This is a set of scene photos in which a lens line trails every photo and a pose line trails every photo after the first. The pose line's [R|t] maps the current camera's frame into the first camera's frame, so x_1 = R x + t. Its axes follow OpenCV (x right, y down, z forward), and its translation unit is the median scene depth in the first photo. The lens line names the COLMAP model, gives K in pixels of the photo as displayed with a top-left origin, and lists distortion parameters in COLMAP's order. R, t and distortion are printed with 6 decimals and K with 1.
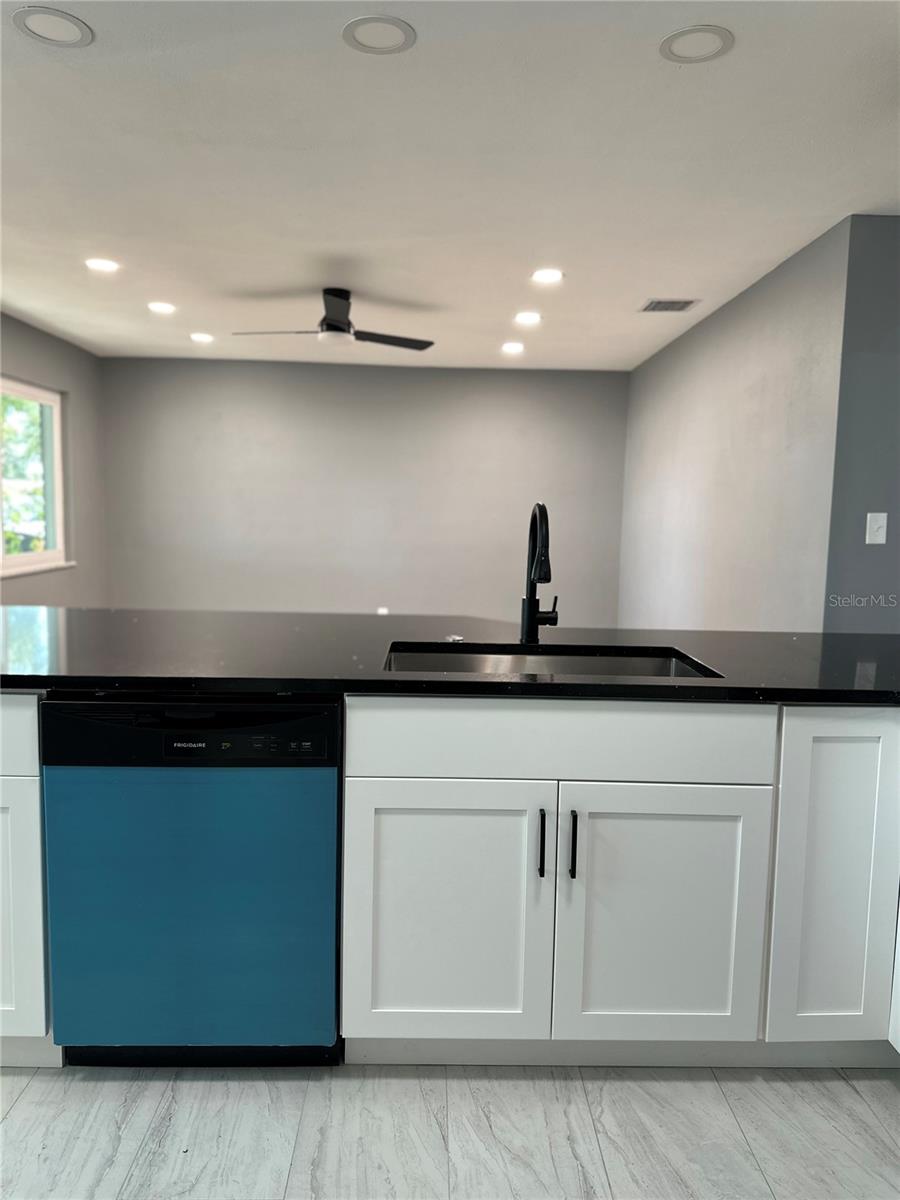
lens RADIAL K [[844.4, 0, 422.4], [0, 844.4, 596.1], [0, 0, 1]] dist [0.042401, -0.055176]
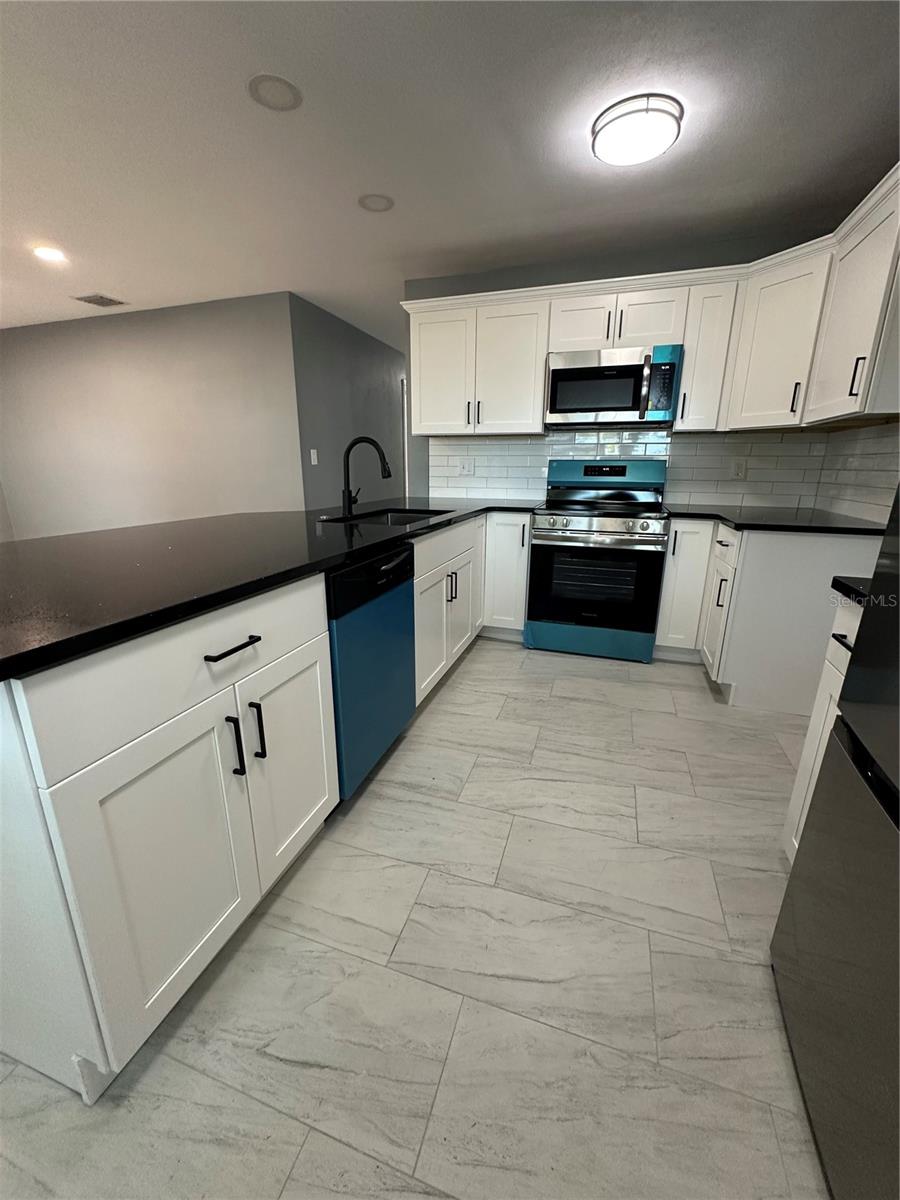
lens RADIAL K [[477.9, 0, 453.9], [0, 477.9, 591.9], [0, 0, 1]] dist [-0.003250, 0.001100]
pose [[0.331331, -0.262978, 0.906125, -1.060983], [0.104079, 0.964698, 0.241920, -0.016545], [-0.937757, 0.014153, 0.347005, 0.532345]]
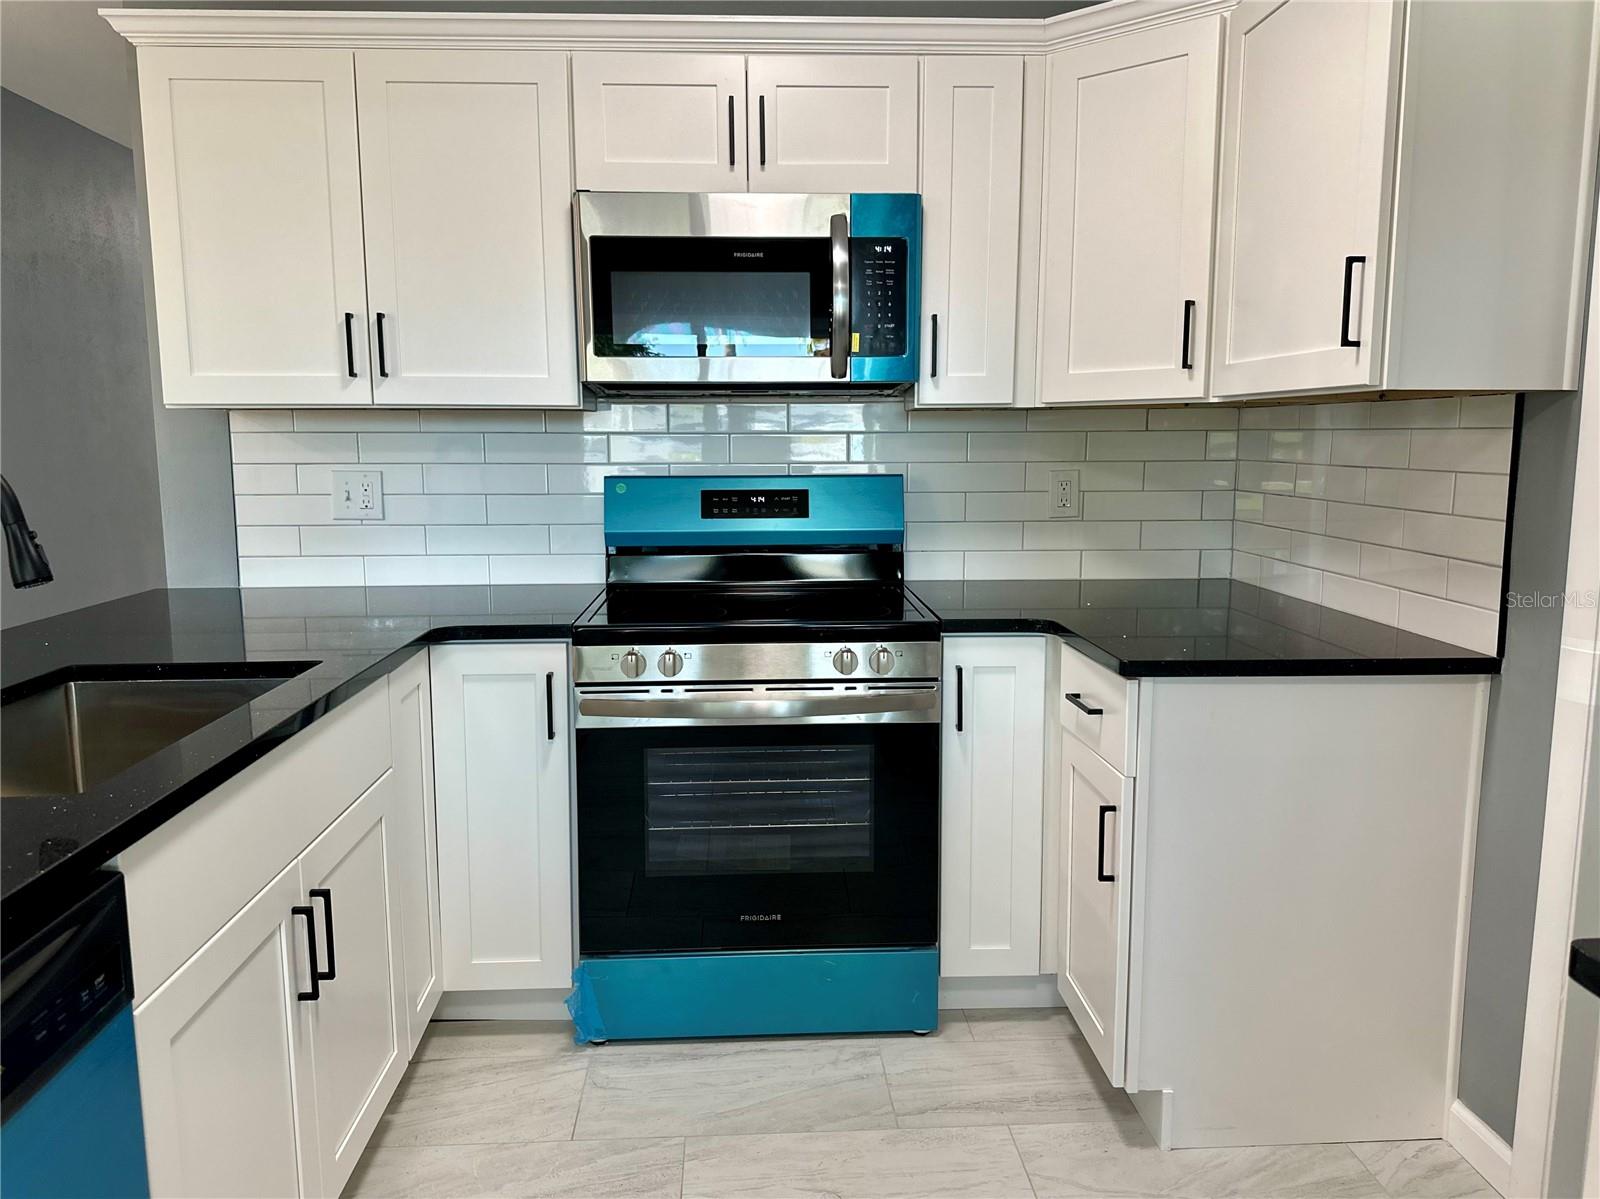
lens RADIAL K [[1125.9, 0, 816.8], [0, 1125.9, 596.3], [0, 0, 1]] dist [0.042401, -0.055176]
pose [[-0.051801, -0.161770, 0.985468, -0.711492], [0.110633, 0.979789, 0.166654, -0.090351], [-0.992510, 0.117658, -0.032856, 0.599010]]
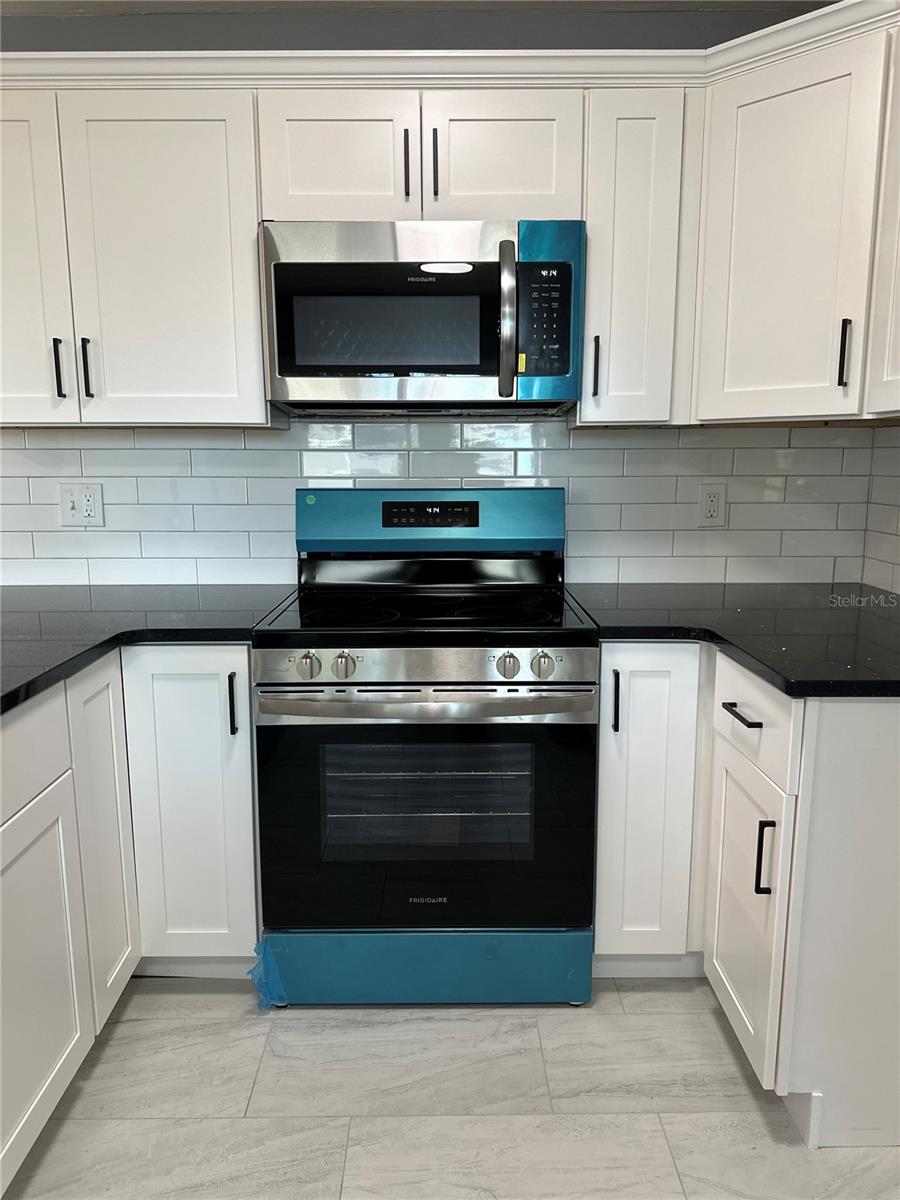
lens RADIAL K [[844.4, 0, 457.5], [0, 844.4, 610.1], [0, 0, 1]] dist [0.042401, -0.055176]
pose [[-0.003710, -0.198757, 0.980042, -0.438879], [0.111301, 0.973877, 0.197928, -0.073462], [-0.993780, 0.109814, 0.018509, 0.566808]]
